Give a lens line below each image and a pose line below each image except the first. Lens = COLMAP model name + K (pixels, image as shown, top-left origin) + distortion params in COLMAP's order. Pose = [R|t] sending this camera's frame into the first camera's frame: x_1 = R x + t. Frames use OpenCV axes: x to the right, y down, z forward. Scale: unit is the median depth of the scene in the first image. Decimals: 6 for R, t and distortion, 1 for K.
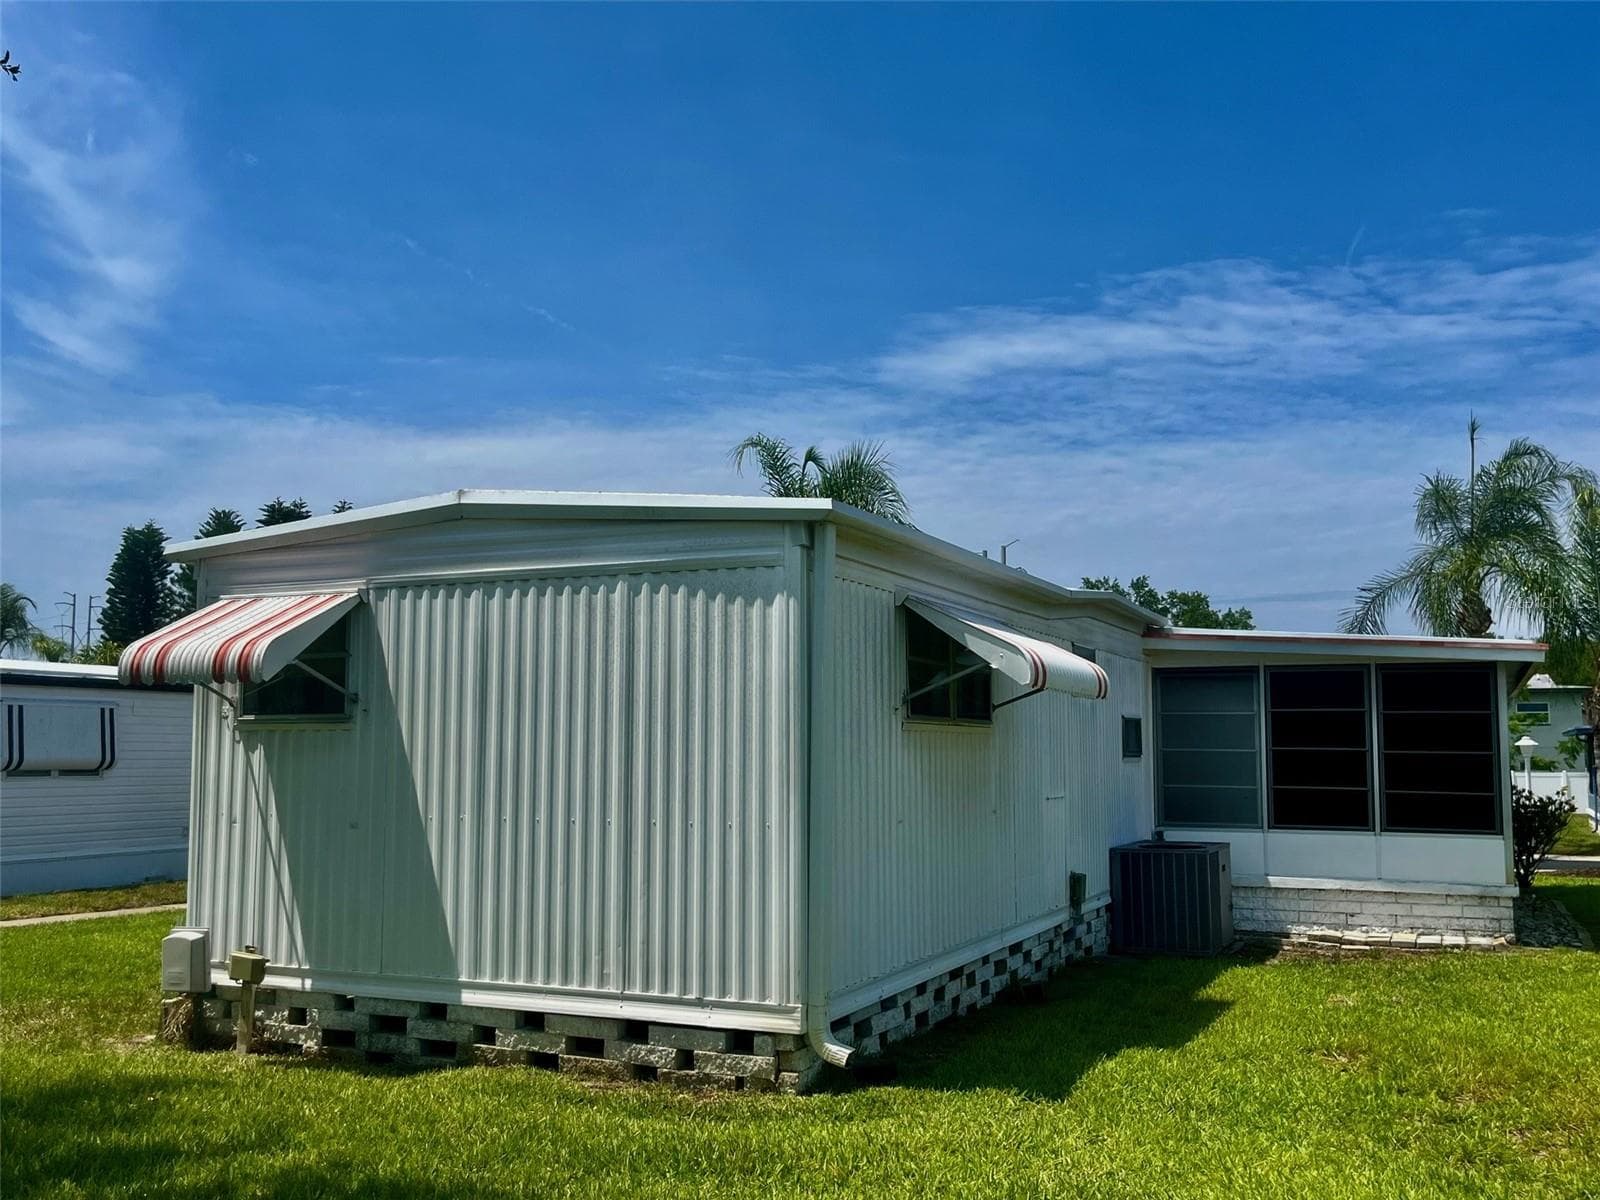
lens RADIAL K [[1567.4, 0, 800.0], [0, 1567.4, 600.0], [0, 0, 1]] dist [0.012926, -0.015423]
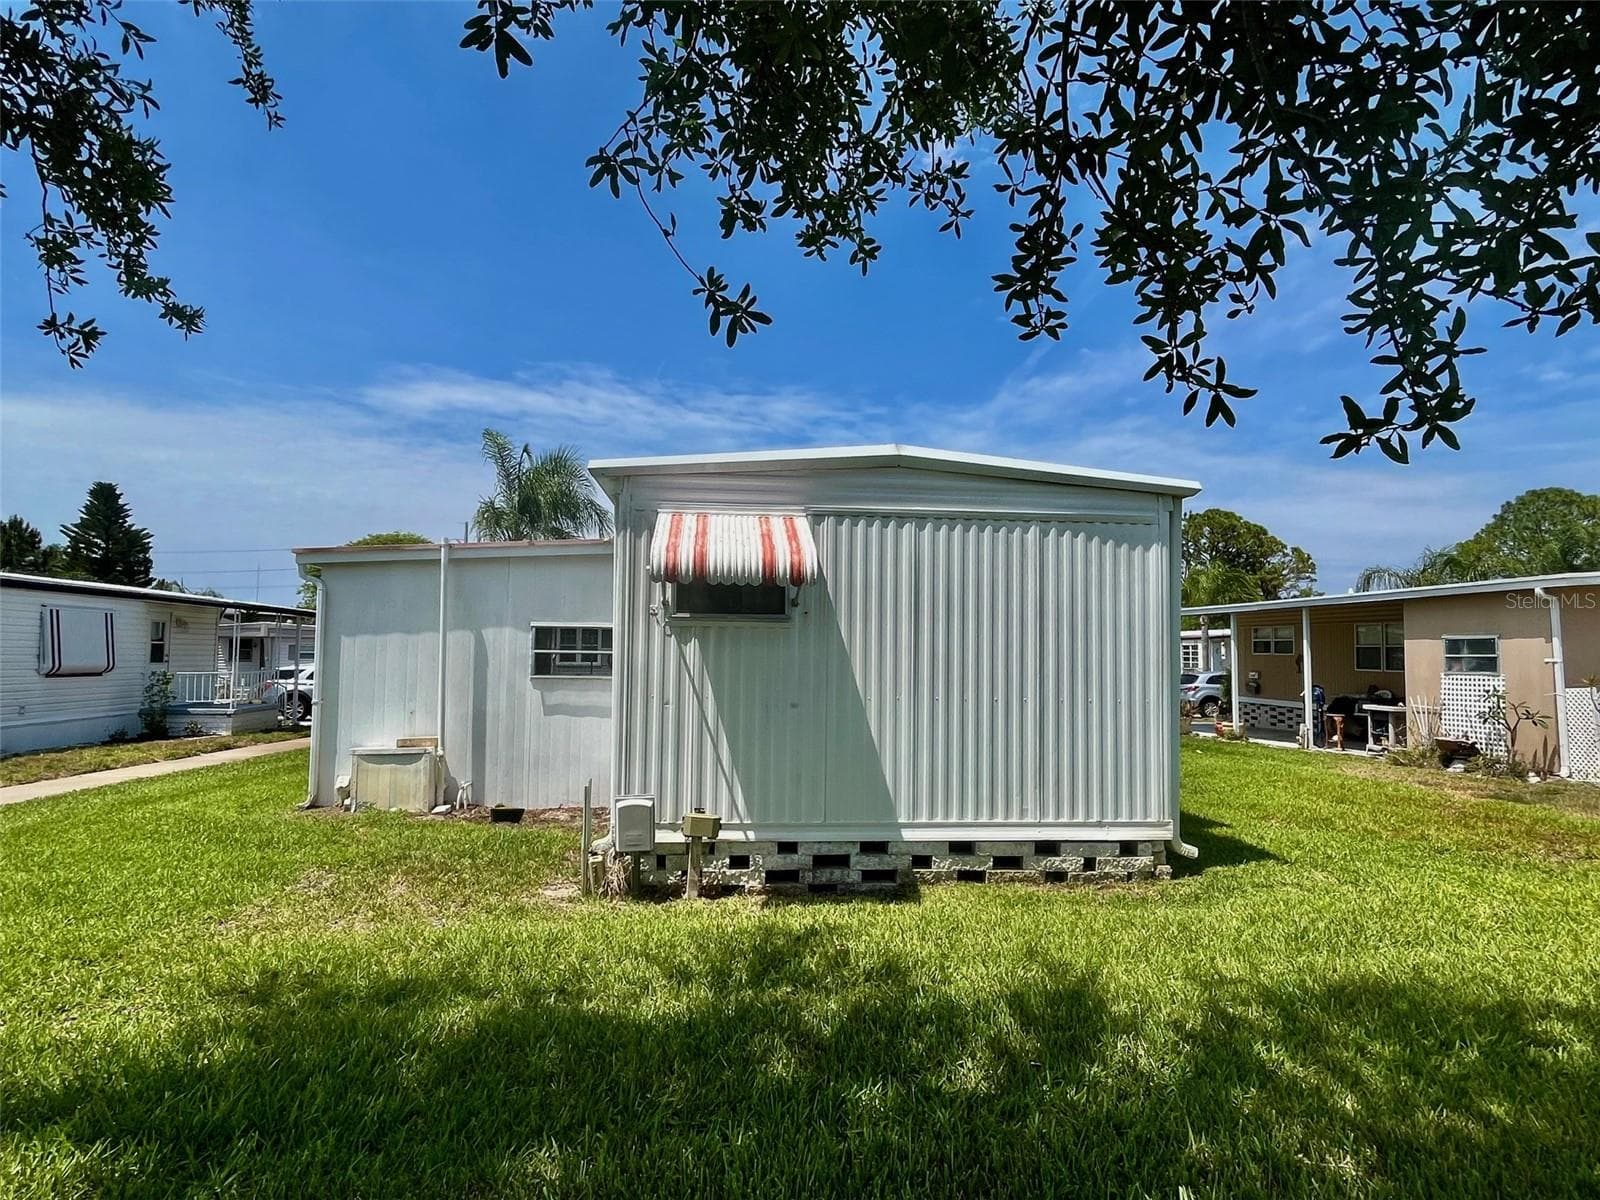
lens RADIAL K [[914.8, 0, 800.0], [0, 914.8, 600.0], [0, 0, 1]] dist [0.001881, -0.000850]
pose [[0.857589, 0.041203, 0.512682, -0.651728], [-0.062238, 0.997775, 0.023919, 0.043596], [-0.510556, -0.052421, 0.858245, 0.382490]]
